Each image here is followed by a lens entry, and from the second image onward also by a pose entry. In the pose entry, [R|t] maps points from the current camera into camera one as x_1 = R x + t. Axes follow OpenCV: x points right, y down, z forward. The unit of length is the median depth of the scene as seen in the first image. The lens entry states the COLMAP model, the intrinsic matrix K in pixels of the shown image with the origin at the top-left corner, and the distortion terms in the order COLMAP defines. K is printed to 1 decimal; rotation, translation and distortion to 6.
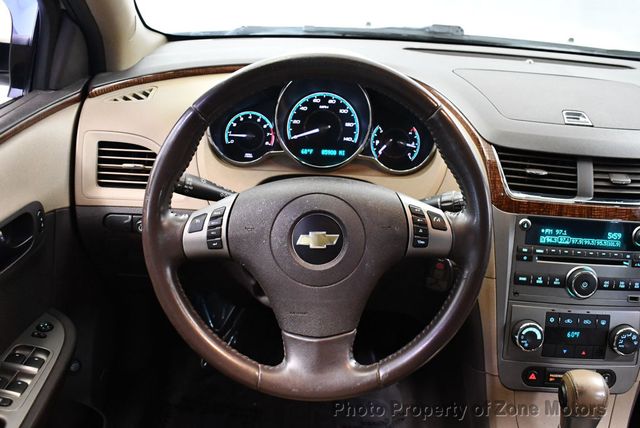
lens RADIAL K [[631.2, 0, 322.3], [0, 631.2, 217.9], [0, 0, 1]] dist [-0.106414, 0.000000]
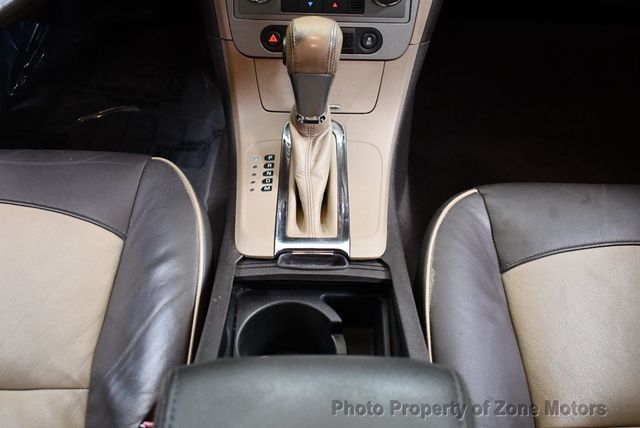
lens RADIAL K [[631.2, 0, 321.8], [0, 631.2, 214.1], [0, 0, 1]] dist [-0.106414, 0.000000]
pose [[0.998960, -0.042817, 0.015677, 0.384154], [0.035327, 0.944157, 0.327596, 0.210111], [-0.028829, -0.326702, 0.944688, 0.160387]]
